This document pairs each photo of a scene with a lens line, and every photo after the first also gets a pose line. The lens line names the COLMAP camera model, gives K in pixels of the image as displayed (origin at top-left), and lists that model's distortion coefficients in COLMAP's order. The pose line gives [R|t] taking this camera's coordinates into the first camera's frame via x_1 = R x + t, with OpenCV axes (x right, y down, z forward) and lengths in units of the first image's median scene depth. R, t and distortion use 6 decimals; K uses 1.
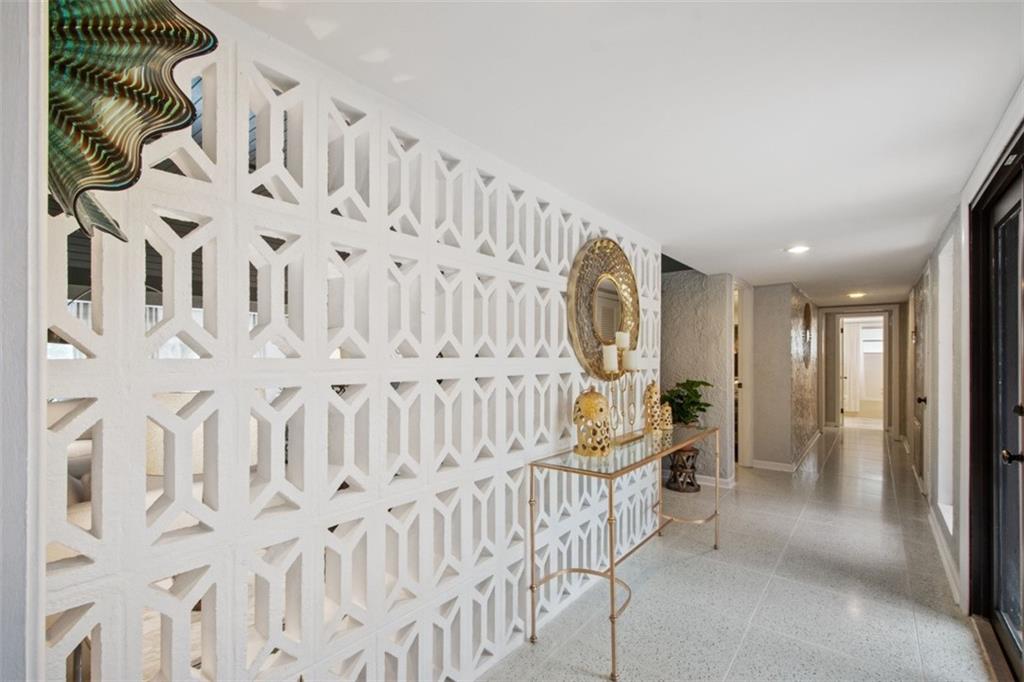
lens RADIAL K [[455.6, 0, 506.9], [0, 455.6, 354.8], [0, 0, 1]] dist [0.000900, 0.000293]
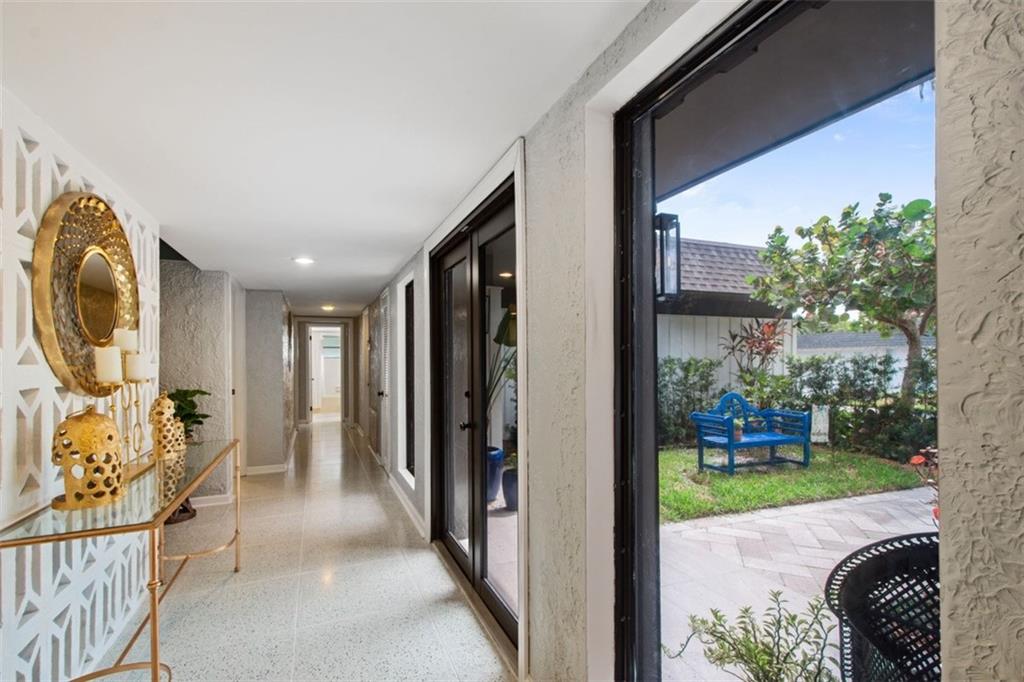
lens RADIAL K [[455.6, 0, 506.9], [0, 455.6, 354.8], [0, 0, 1]] dist [0.000900, 0.000293]
pose [[0.476583, 0.003842, 0.879121, -0.088026], [0.005612, 0.999957, -0.007412, 0.000594], [-0.879112, 0.008466, 0.476541, 0.084790]]
